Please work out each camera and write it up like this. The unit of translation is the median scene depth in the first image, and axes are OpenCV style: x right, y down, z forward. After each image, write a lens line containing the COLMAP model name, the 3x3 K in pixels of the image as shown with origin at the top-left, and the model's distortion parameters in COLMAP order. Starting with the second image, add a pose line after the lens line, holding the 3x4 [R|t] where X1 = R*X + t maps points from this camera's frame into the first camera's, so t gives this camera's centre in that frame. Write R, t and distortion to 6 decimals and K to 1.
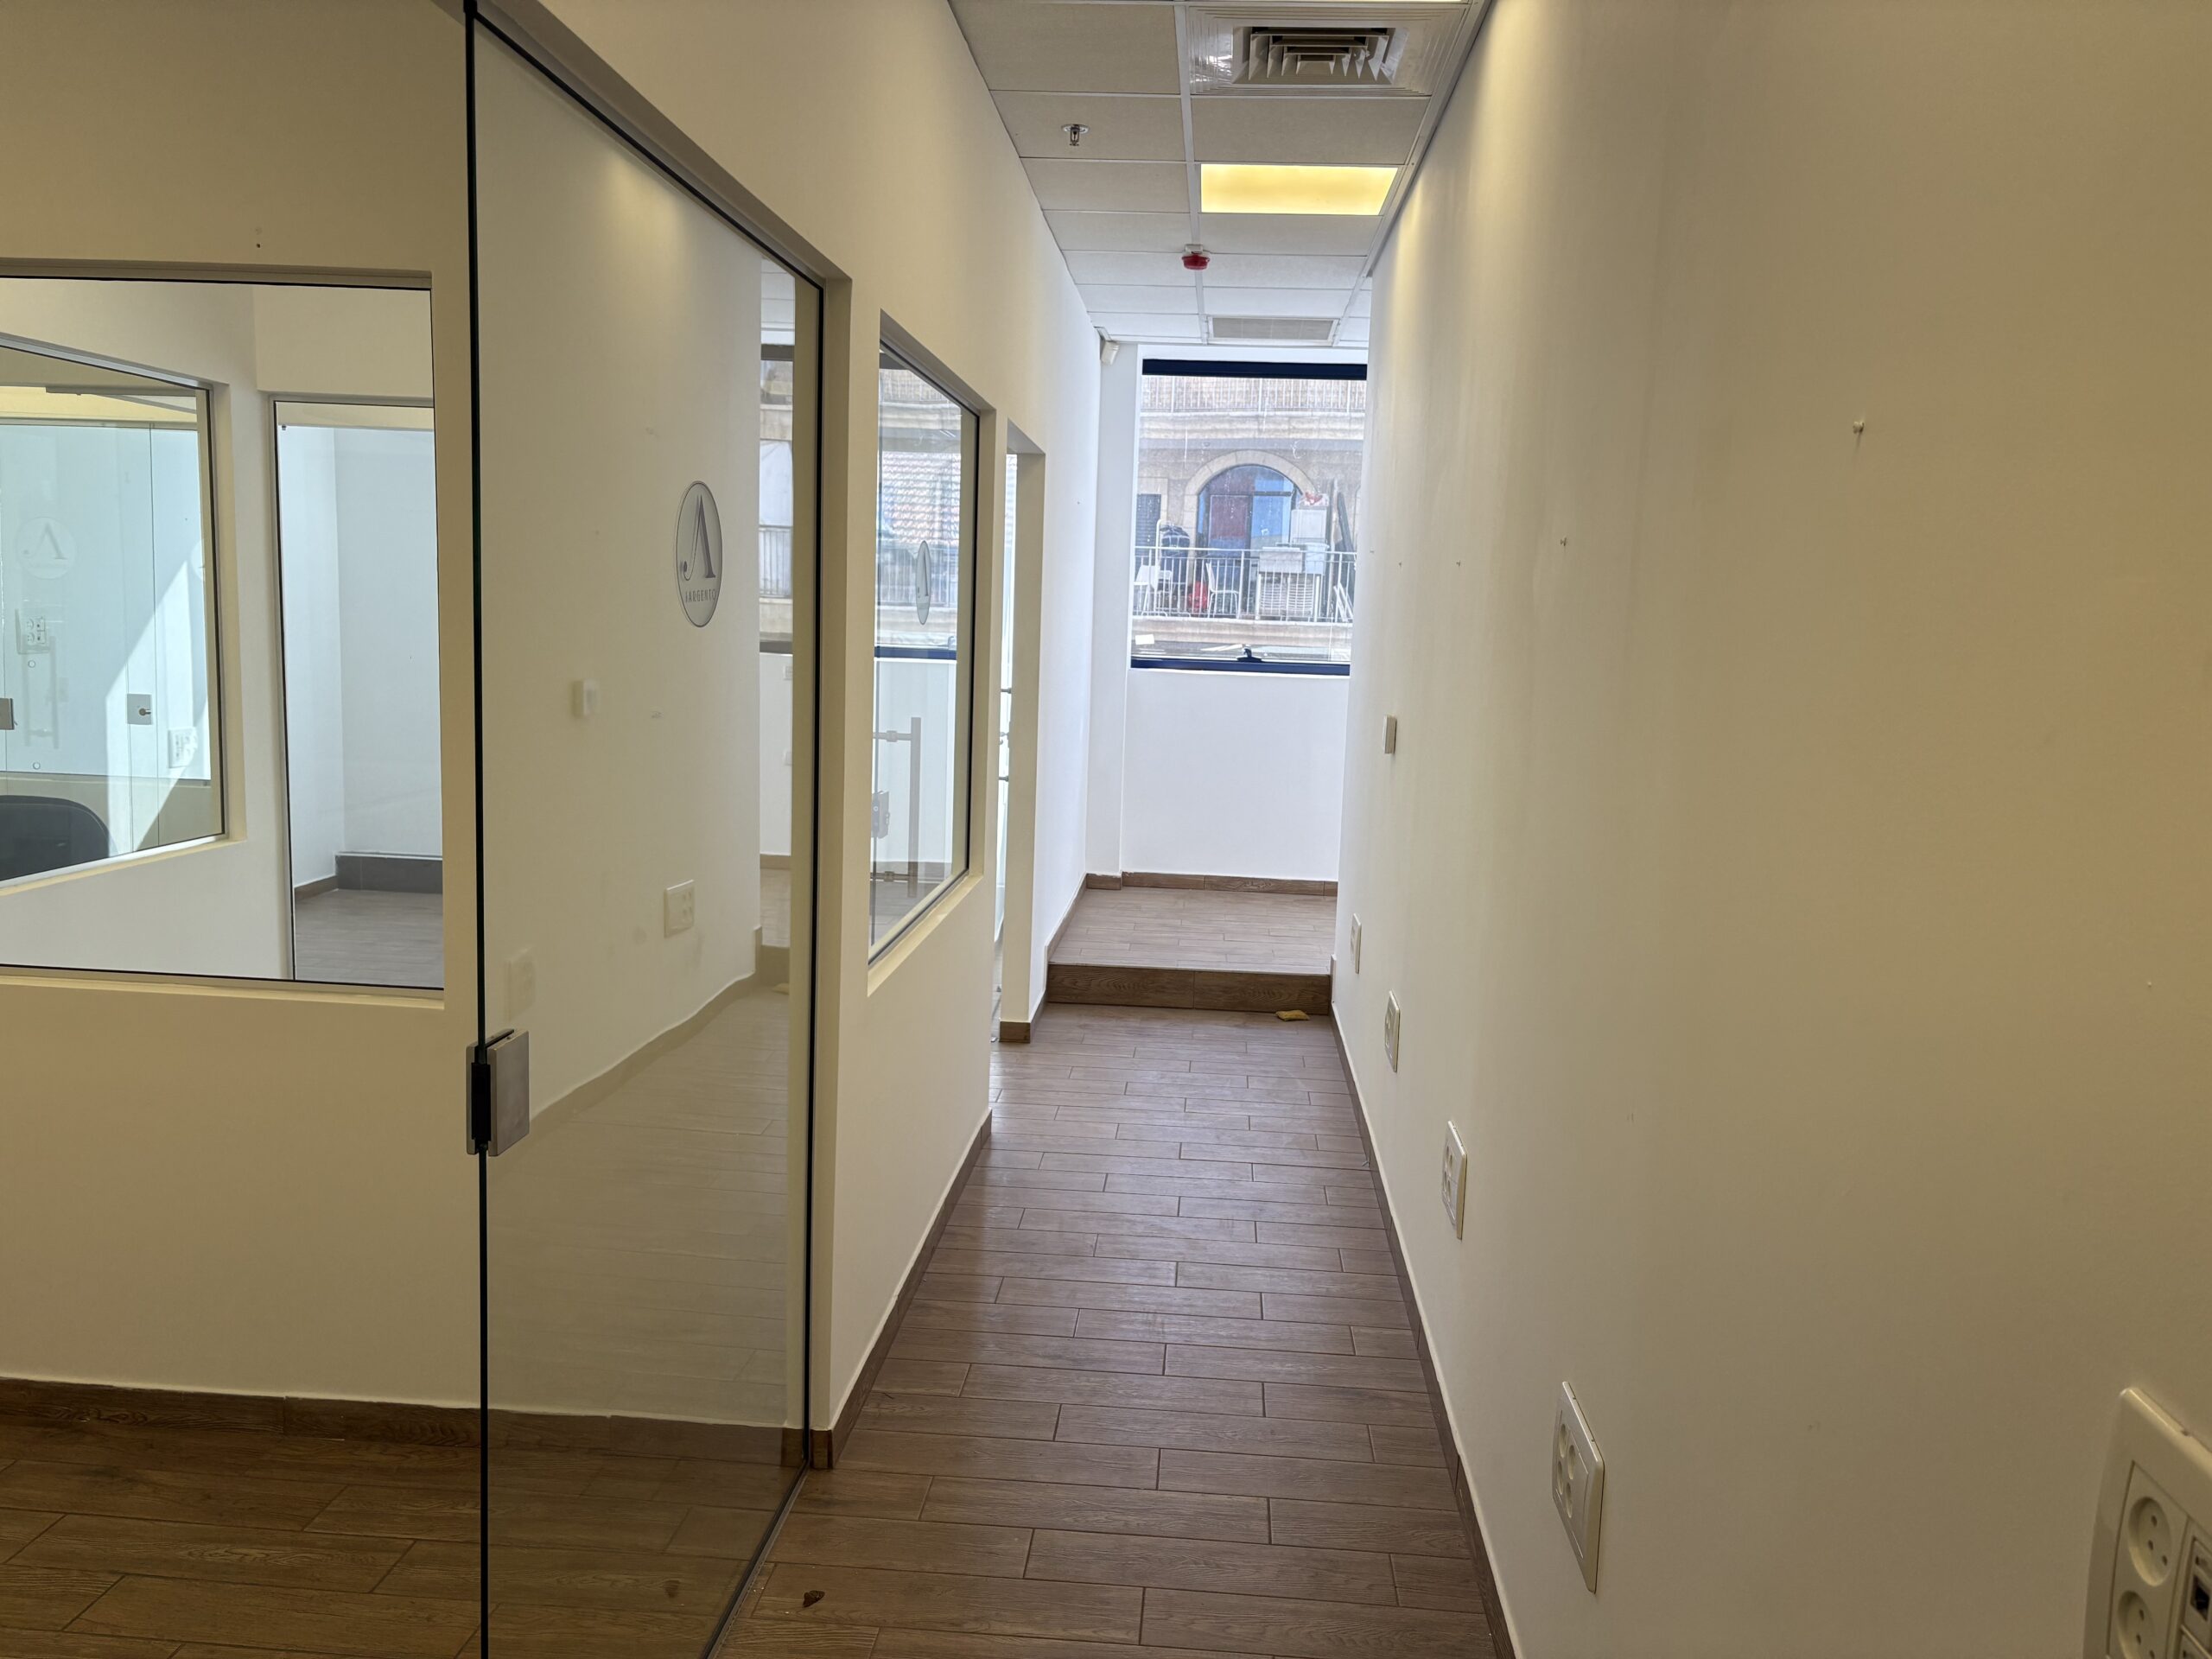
lens RADIAL K [[1682.0, 0, 1101.2], [0, 1682.0, 846.1], [0, 0, 1]] dist [0.090474, -0.090919]
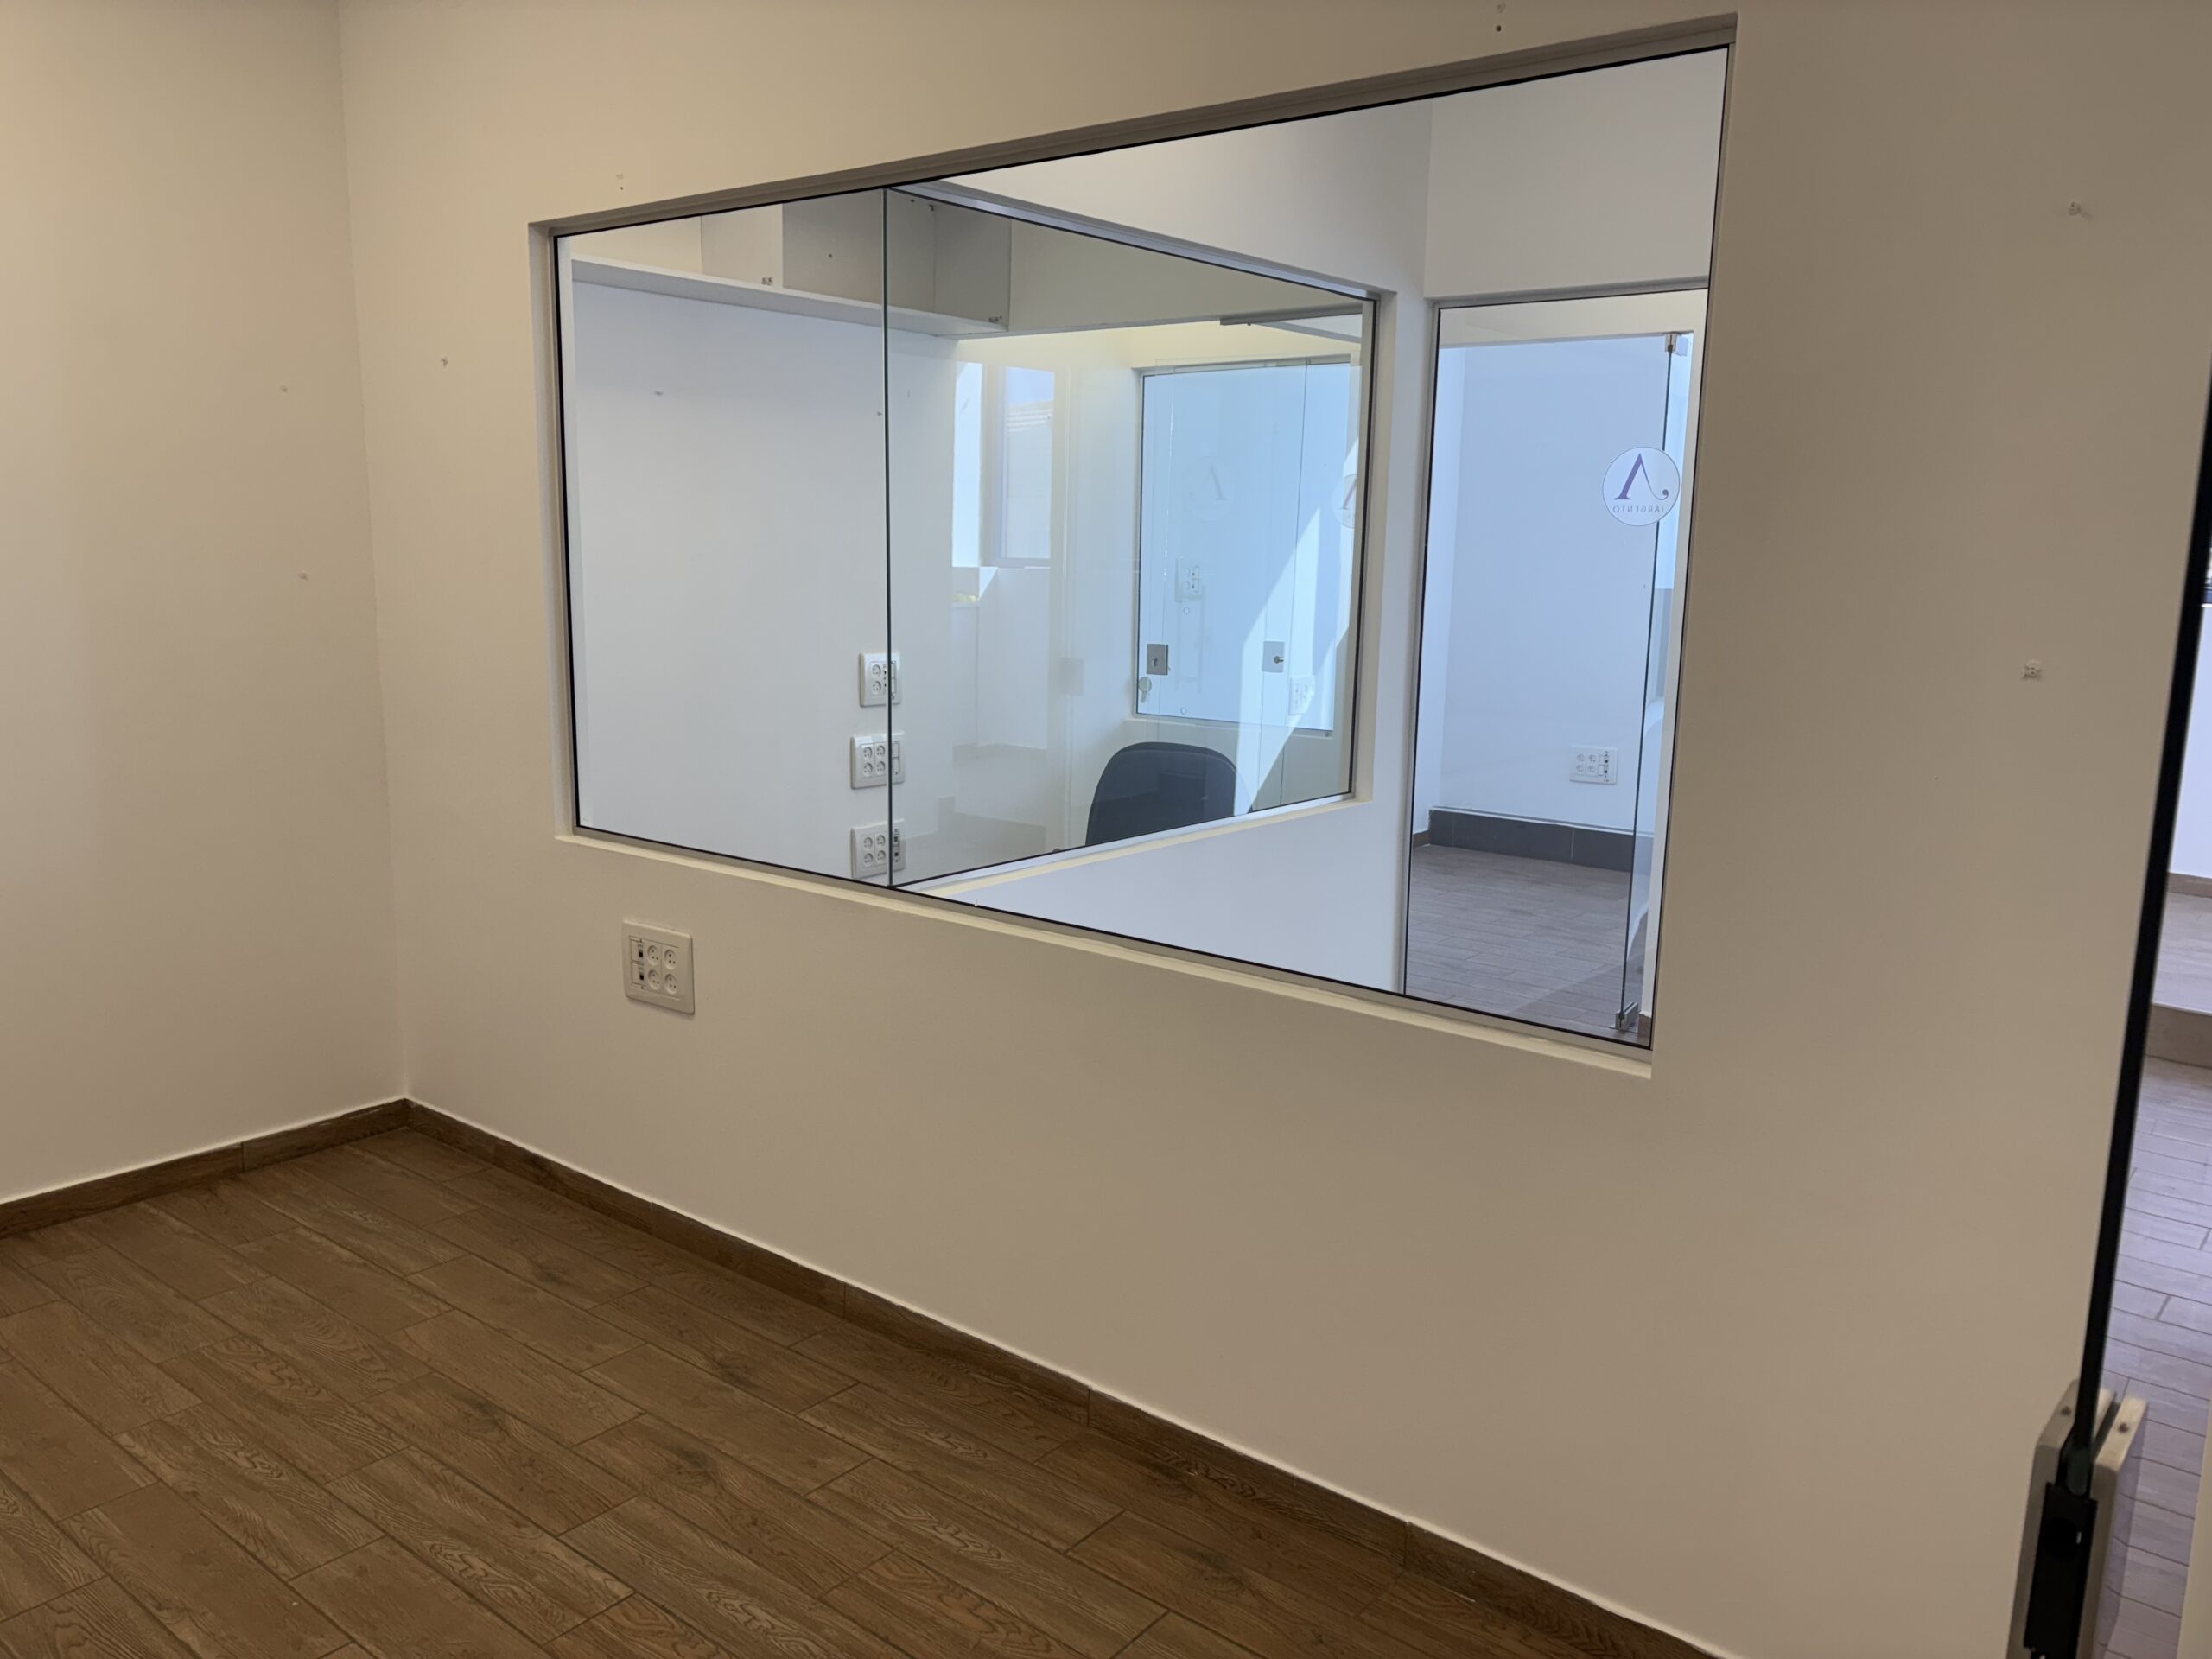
lens RADIAL K [[1665.1, 0, 1106.0], [0, 1665.1, 829.5], [0, 0, 1]] dist [0.005532, 0.003253]
pose [[0.827360, 0.072945, -0.556915, -0.098987], [-0.062648, 0.997329, 0.037560, -0.010515], [0.558167, 0.003814, 0.829720, 0.149869]]
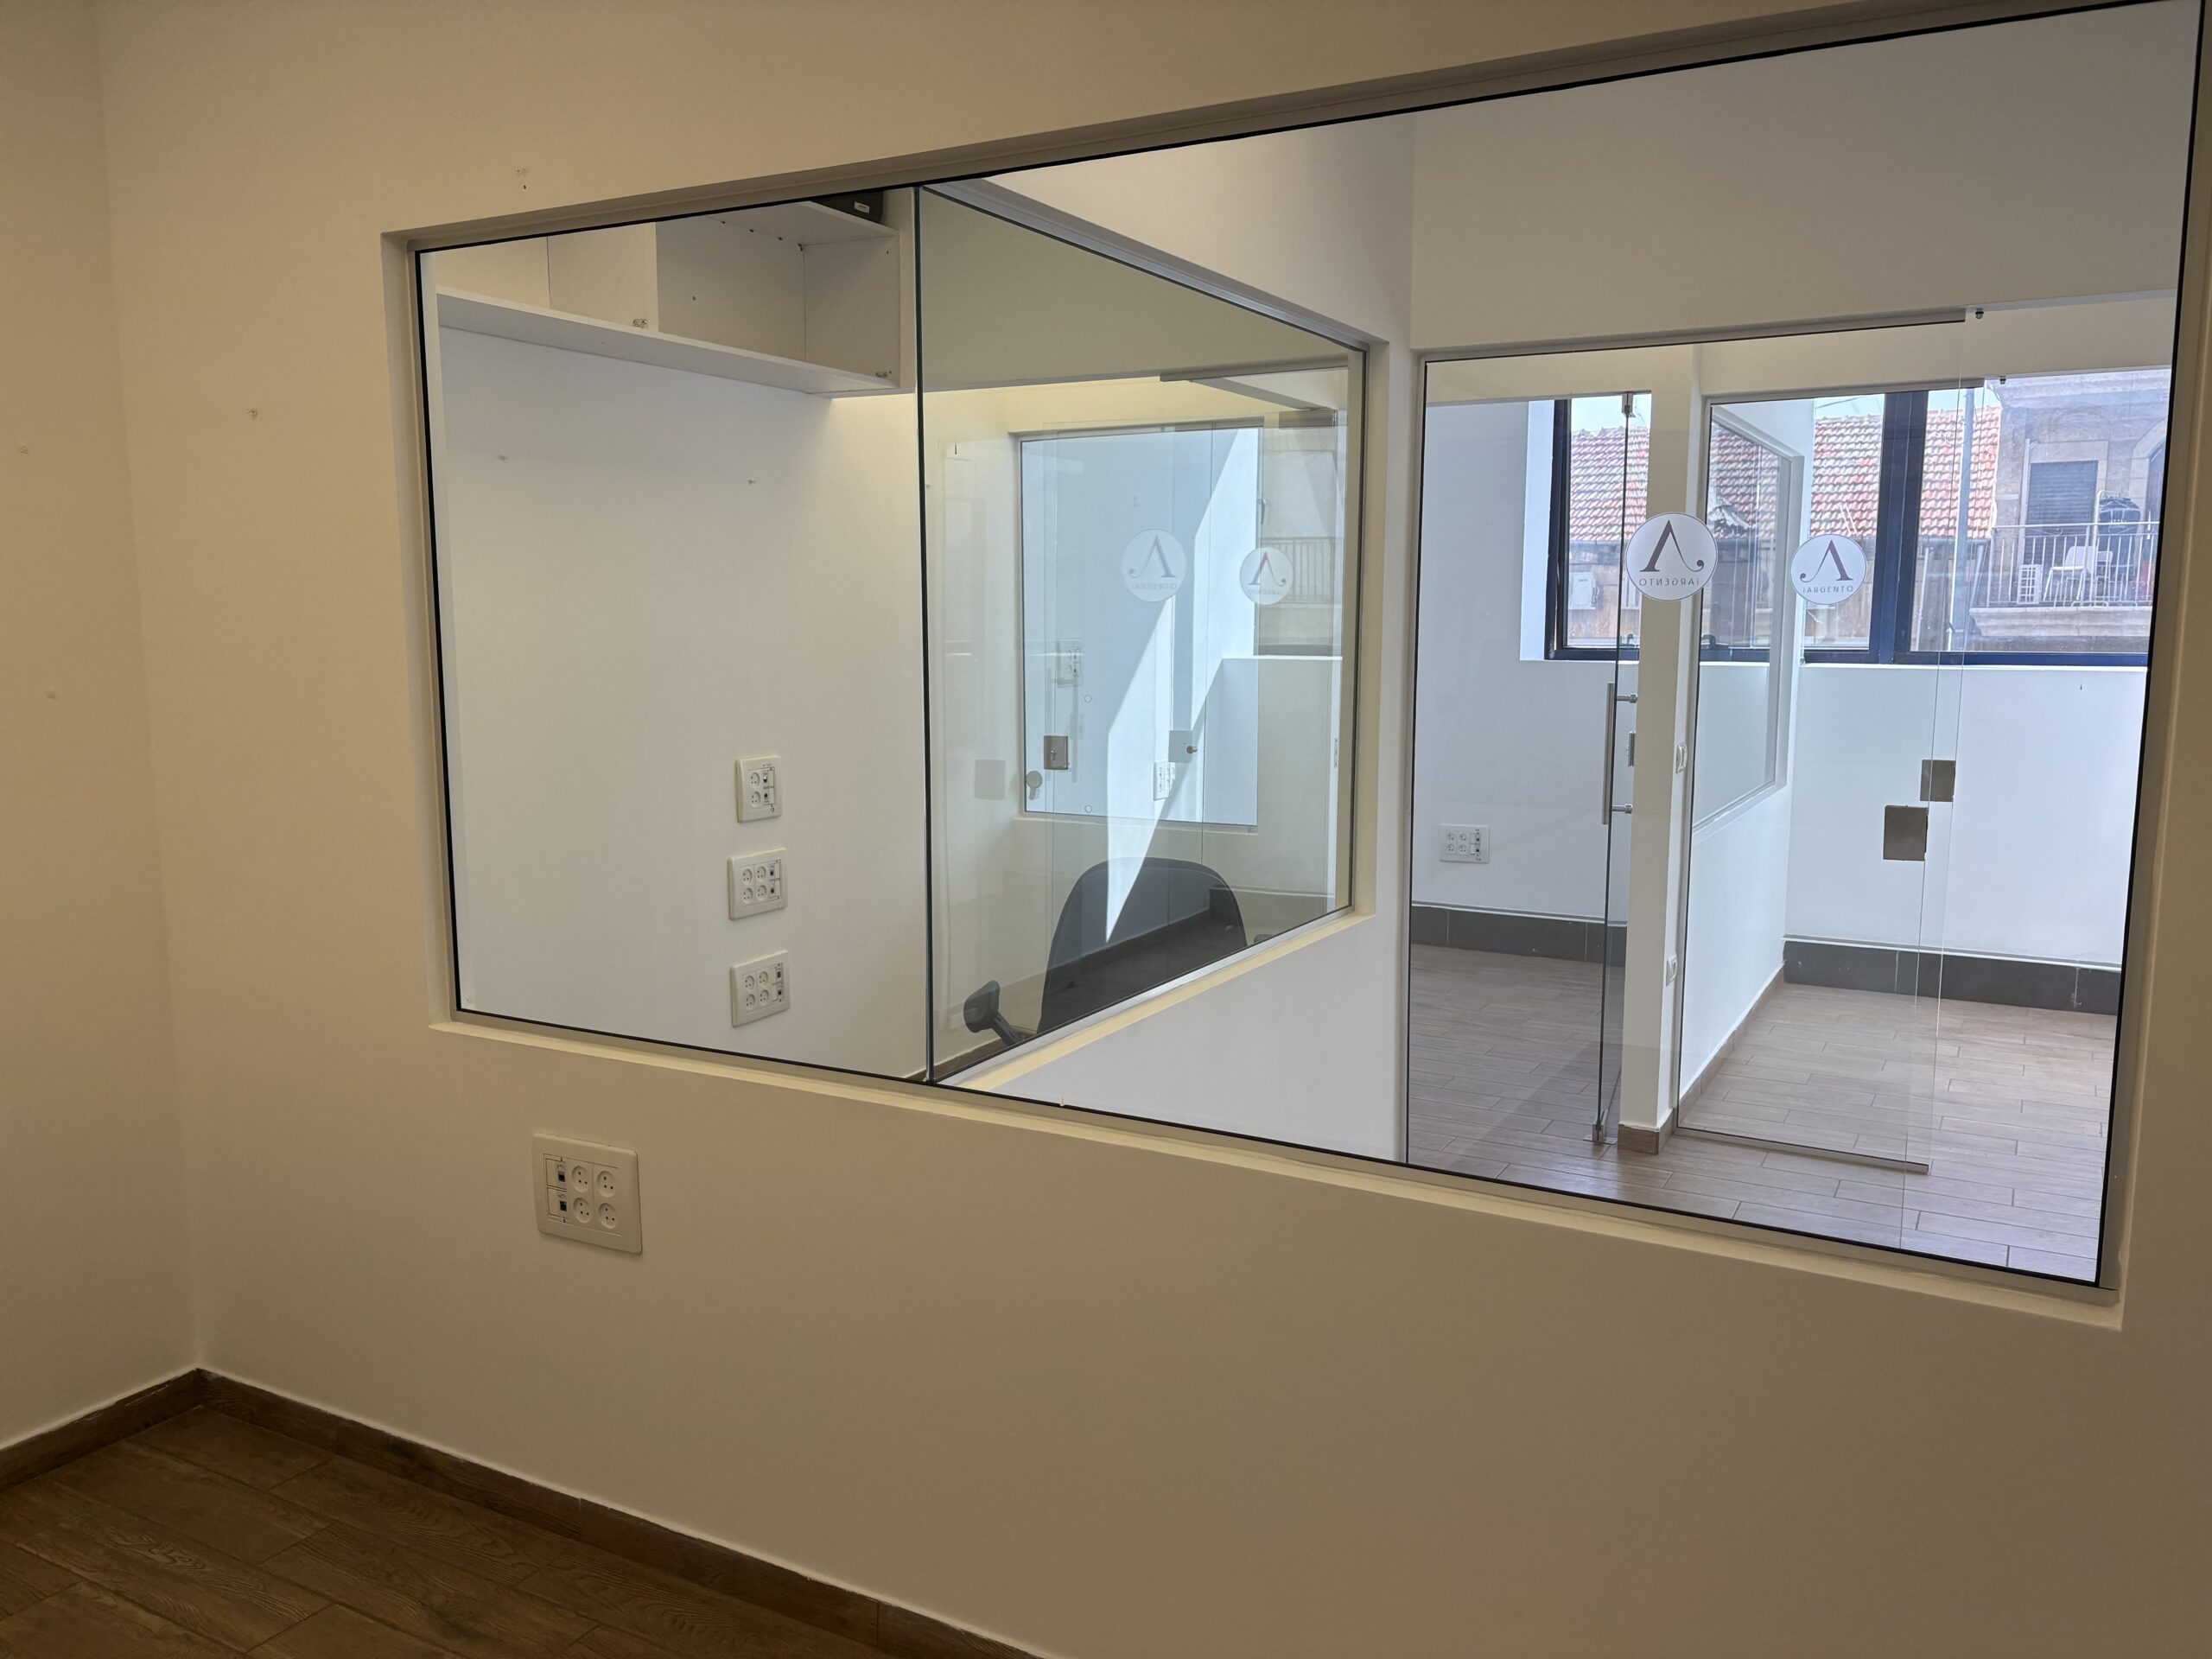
lens RADIAL K [[1648.6, 0, 1106.0], [0, 1648.6, 829.5], [0, 0, 1]] dist [0.002261, 0.025115]
pose [[0.912837, 0.015206, -0.408040, -0.236363], [-0.021272, 0.999720, -0.010332, -0.026021], [0.407769, 0.018111, 0.912906, 0.194502]]
